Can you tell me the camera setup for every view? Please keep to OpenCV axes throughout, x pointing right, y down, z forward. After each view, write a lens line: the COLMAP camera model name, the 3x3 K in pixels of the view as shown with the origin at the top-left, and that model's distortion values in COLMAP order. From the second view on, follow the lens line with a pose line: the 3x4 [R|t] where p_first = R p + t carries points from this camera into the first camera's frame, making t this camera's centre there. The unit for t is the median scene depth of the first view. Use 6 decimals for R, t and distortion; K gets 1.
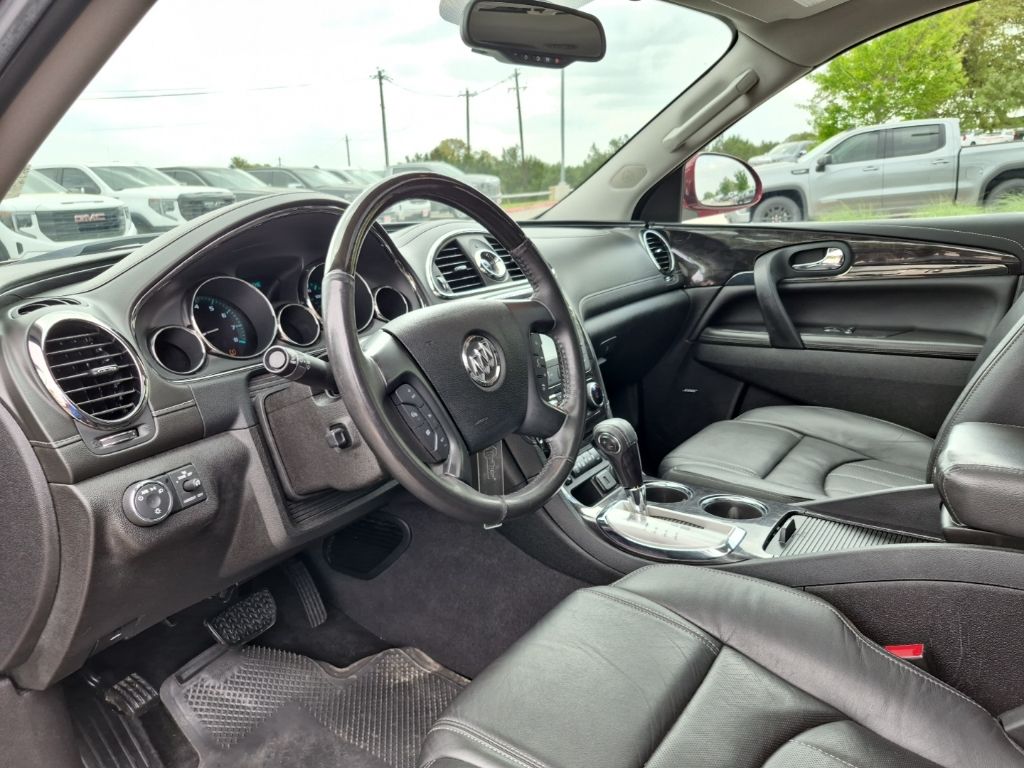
lens RADIAL K [[727.5, 0, 512.0], [0, 727.5, 384.0], [0, 0, 1]] dist [0.069394, -0.065531]
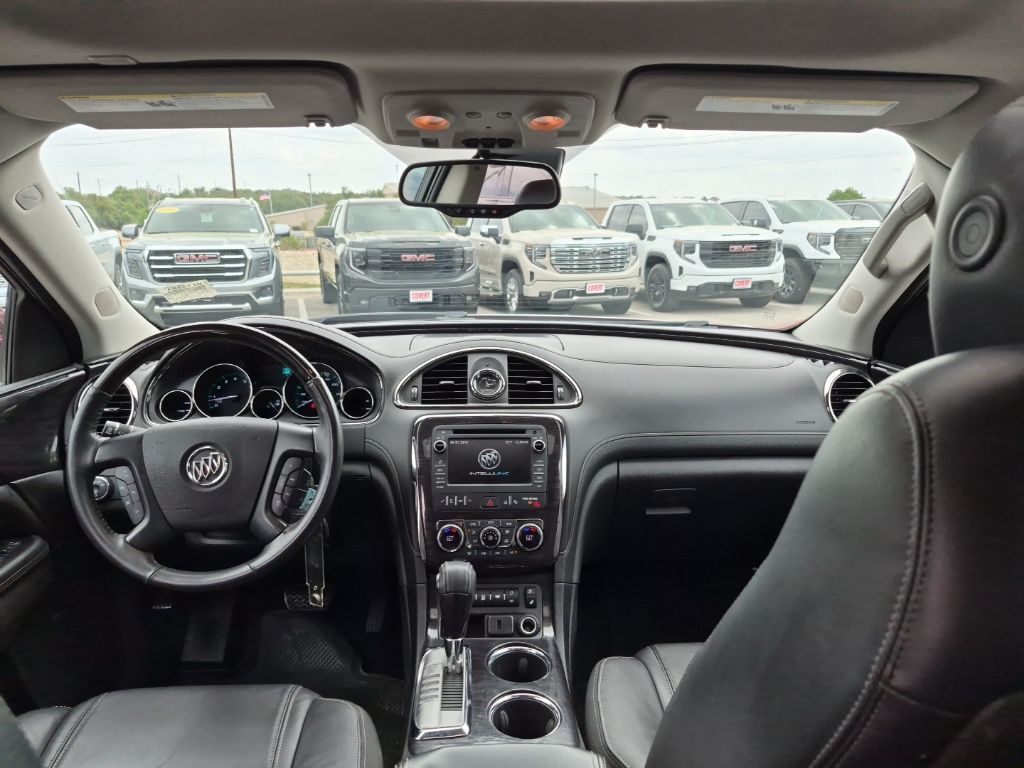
lens RADIAL K [[707.8, 0, 512.0], [0, 707.8, 384.0], [0, 0, 1]] dist [0.113876, -0.154304]
pose [[0.610902, 0.211496, -0.762934, 0.102089], [-0.231039, 0.969336, 0.083714, -0.034606], [0.757245, 0.125126, 0.641033, 0.051853]]
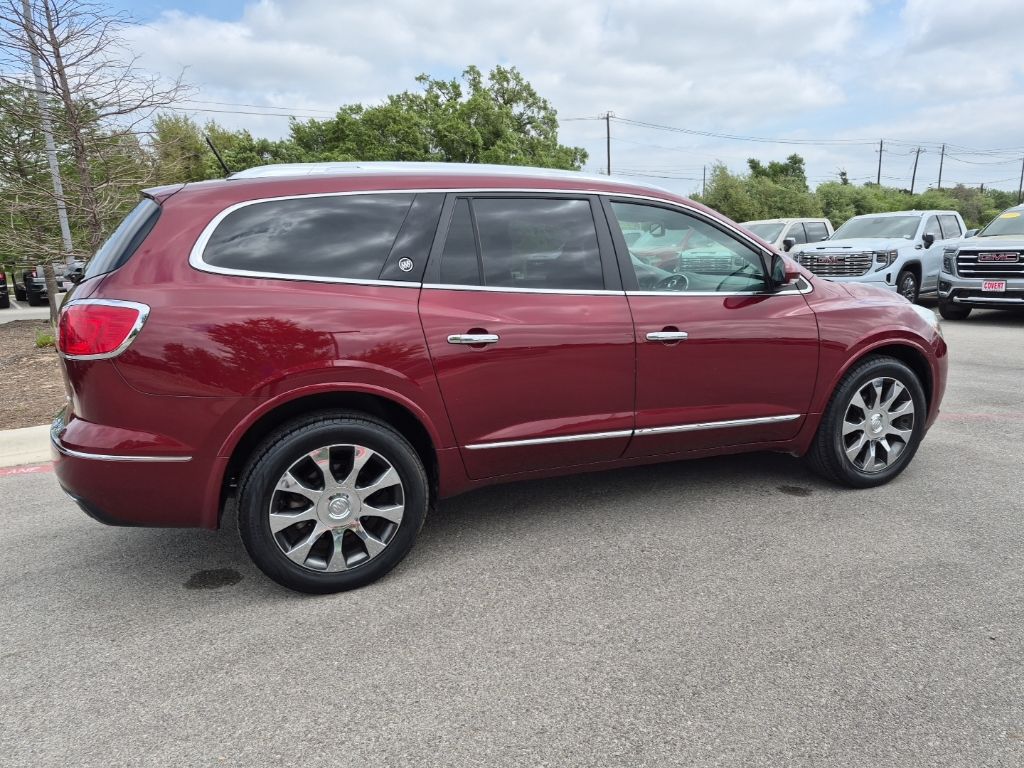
lens RADIAL K [[727.5, 0, 512.0], [0, 727.5, 384.0], [0, 0, 1]] dist [0.069394, -0.065531]
pose [[-0.531141, 0.215612, -0.819390, 0.424339], [-0.180534, 0.916072, 0.358078, -0.108218], [0.827826, 0.338118, -0.447638, 0.267804]]
